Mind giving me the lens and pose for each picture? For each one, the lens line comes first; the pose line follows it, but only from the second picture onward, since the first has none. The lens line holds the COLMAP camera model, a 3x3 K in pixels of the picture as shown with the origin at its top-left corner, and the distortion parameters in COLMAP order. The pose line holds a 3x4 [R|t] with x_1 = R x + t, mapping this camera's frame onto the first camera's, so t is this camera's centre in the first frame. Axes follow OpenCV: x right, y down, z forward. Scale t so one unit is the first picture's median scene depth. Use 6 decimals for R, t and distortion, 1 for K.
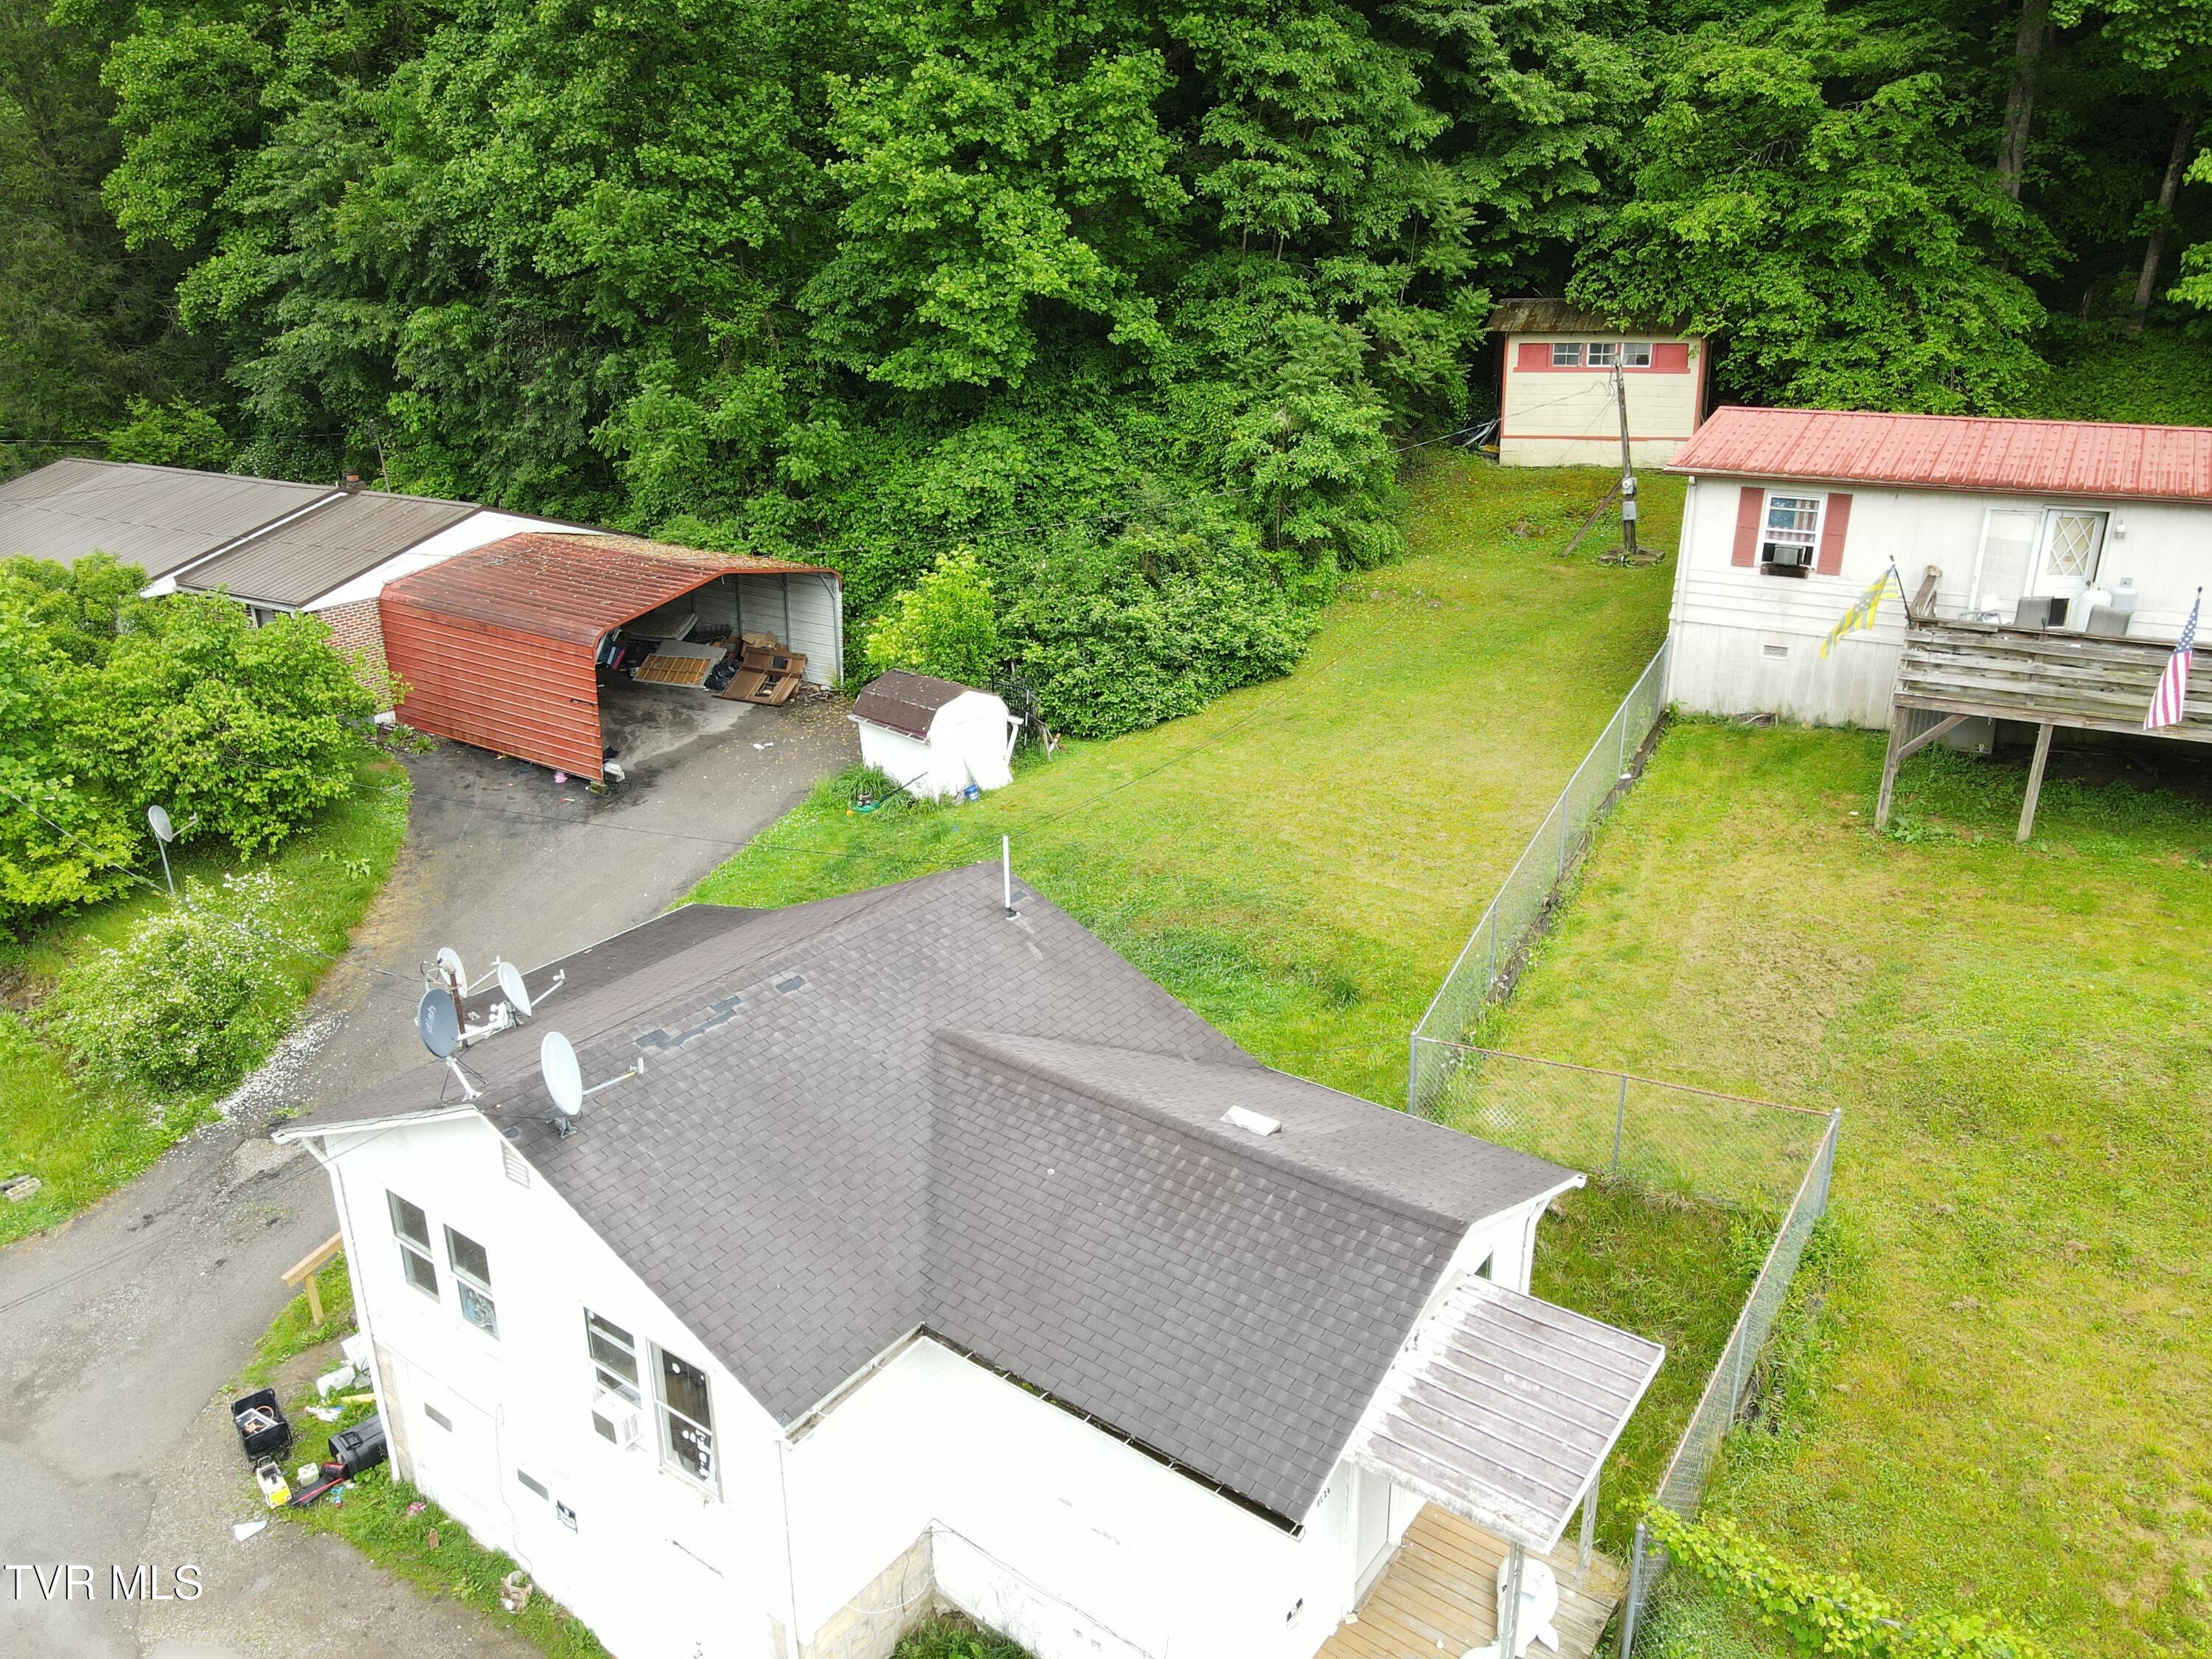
lens RADIAL K [[1620.5, 0, 1102.1], [0, 1620.5, 819.5], [0, 0, 1]] dist [0.009831, 0.013535]
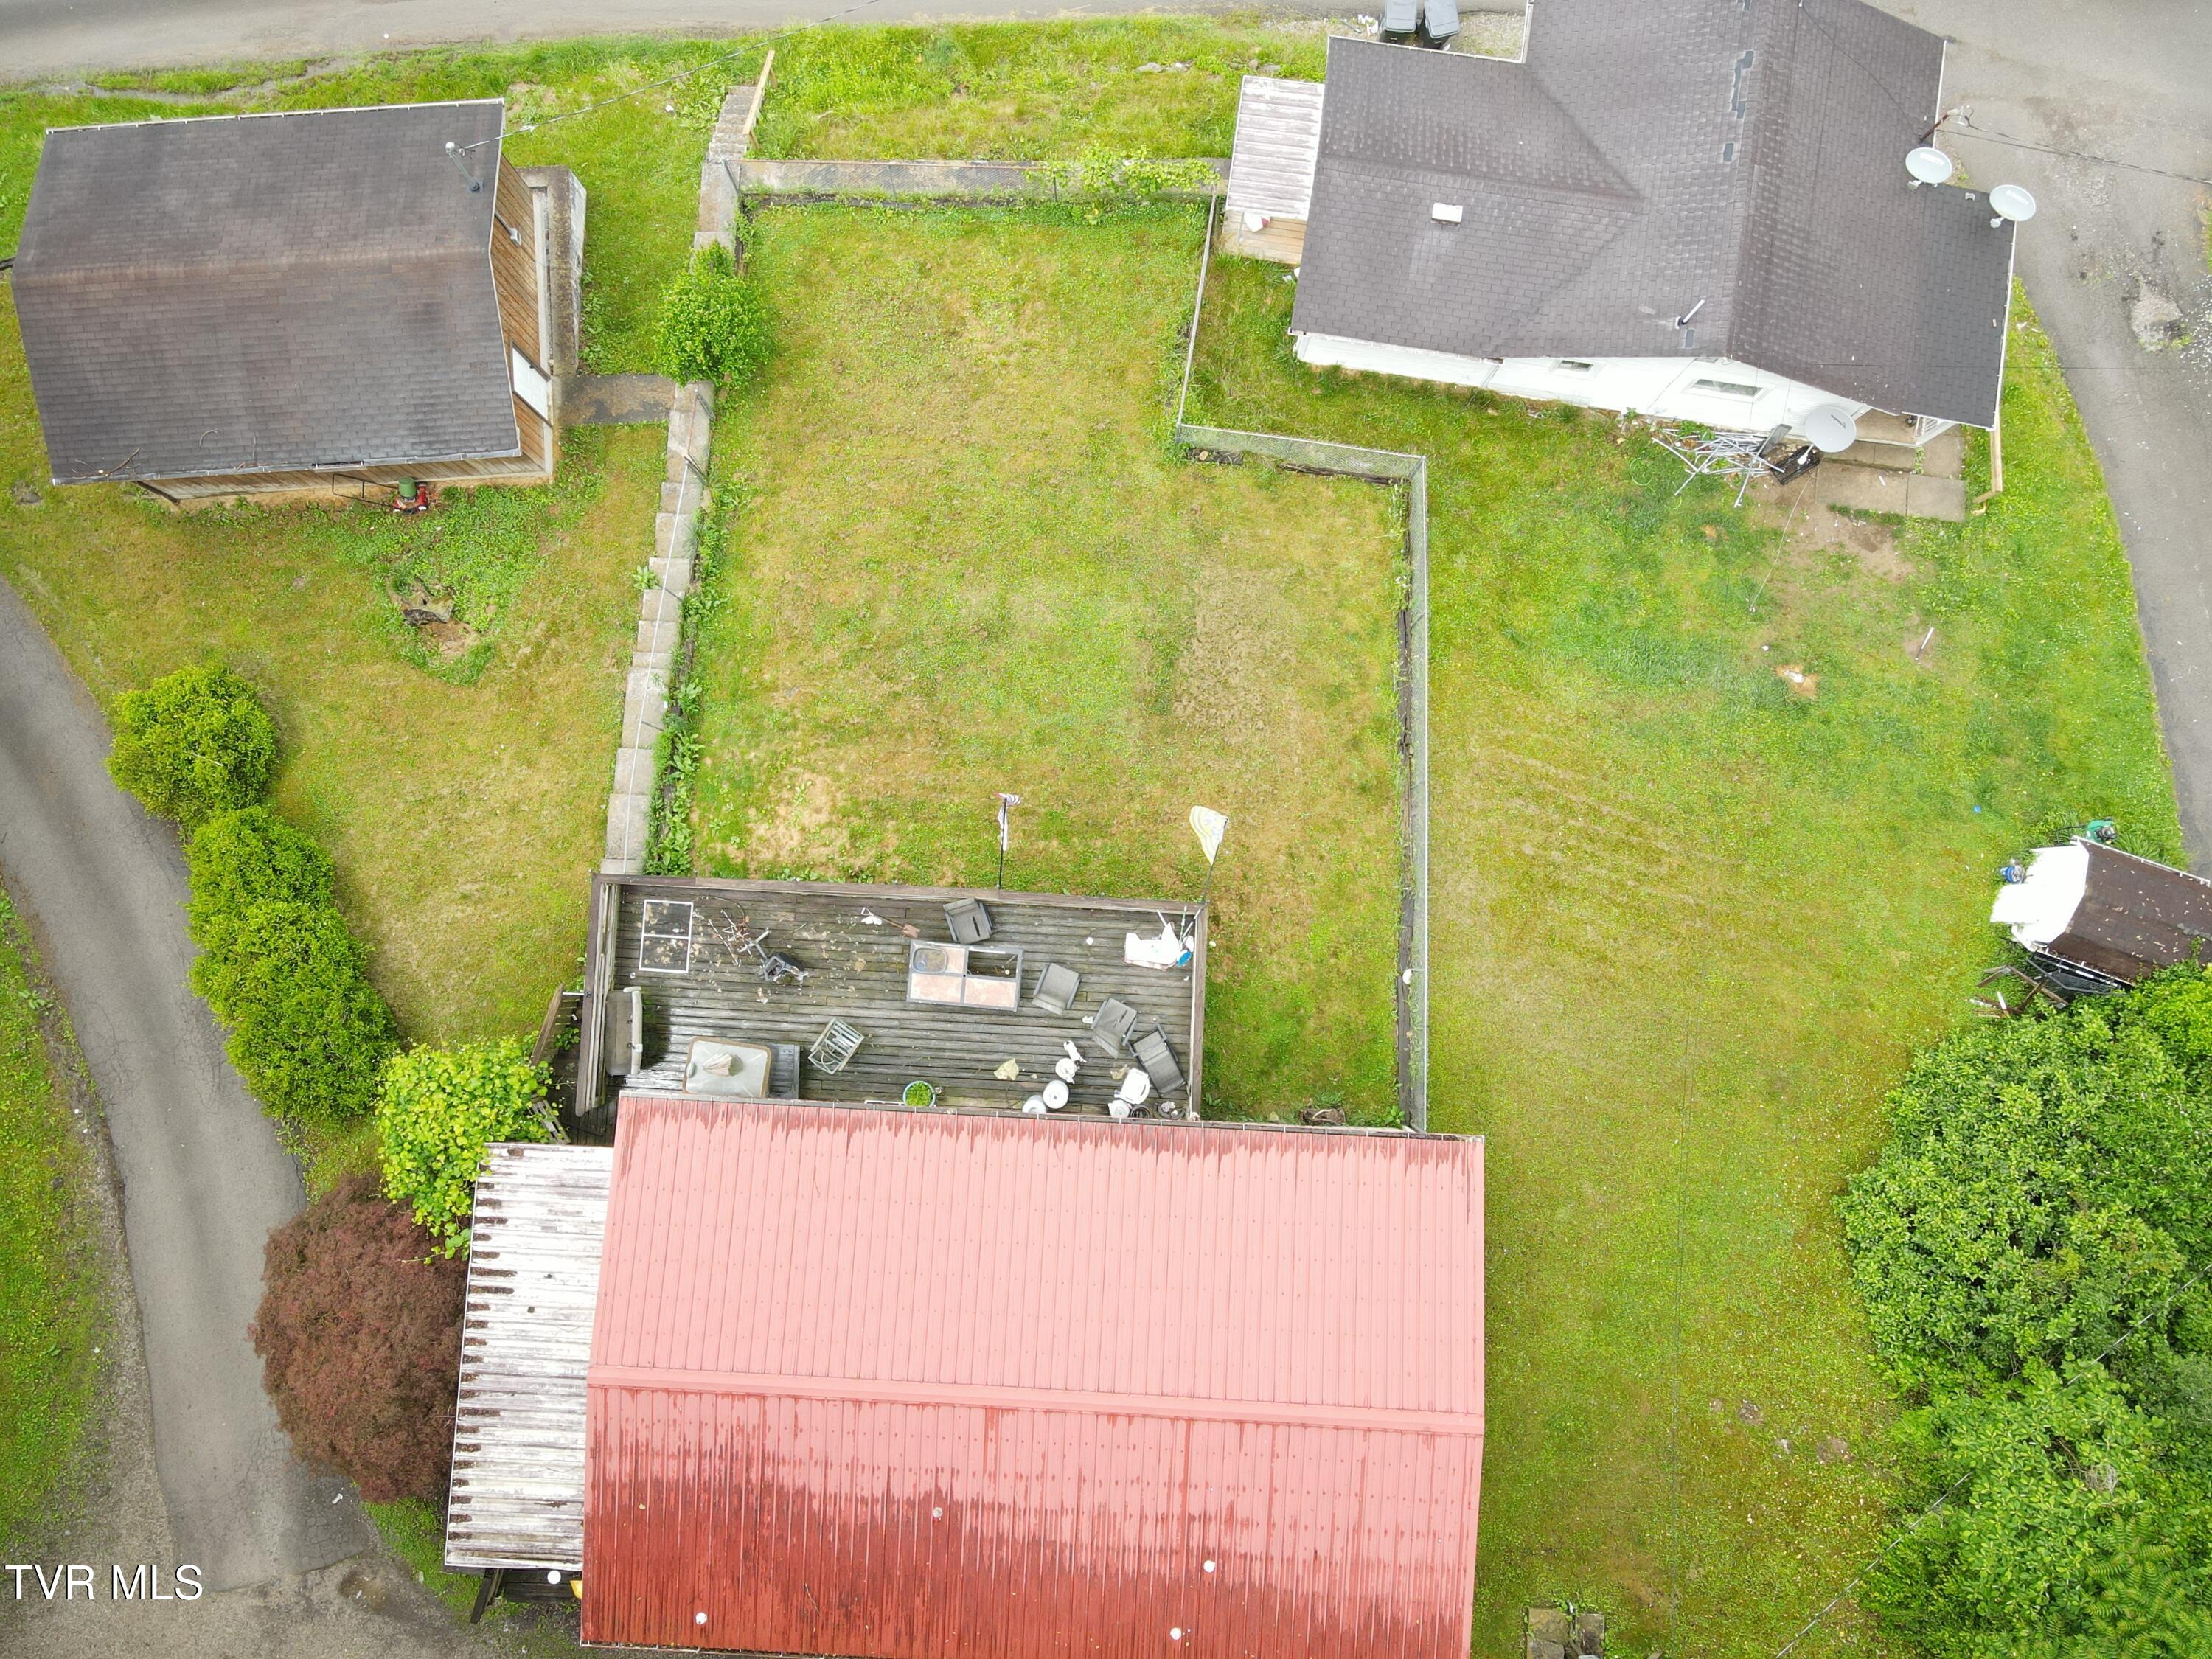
lens RADIAL K [[1620.5, 0, 1103.2], [0, 1620.5, 819.7], [0, 0, 1]] dist [0.009831, 0.013535]
pose [[-0.883754, 0.467596, -0.018251, 0.396184], [-0.143278, -0.233255, 0.961802, -0.852549], [0.445478, 0.852611, 0.273136, 0.437631]]
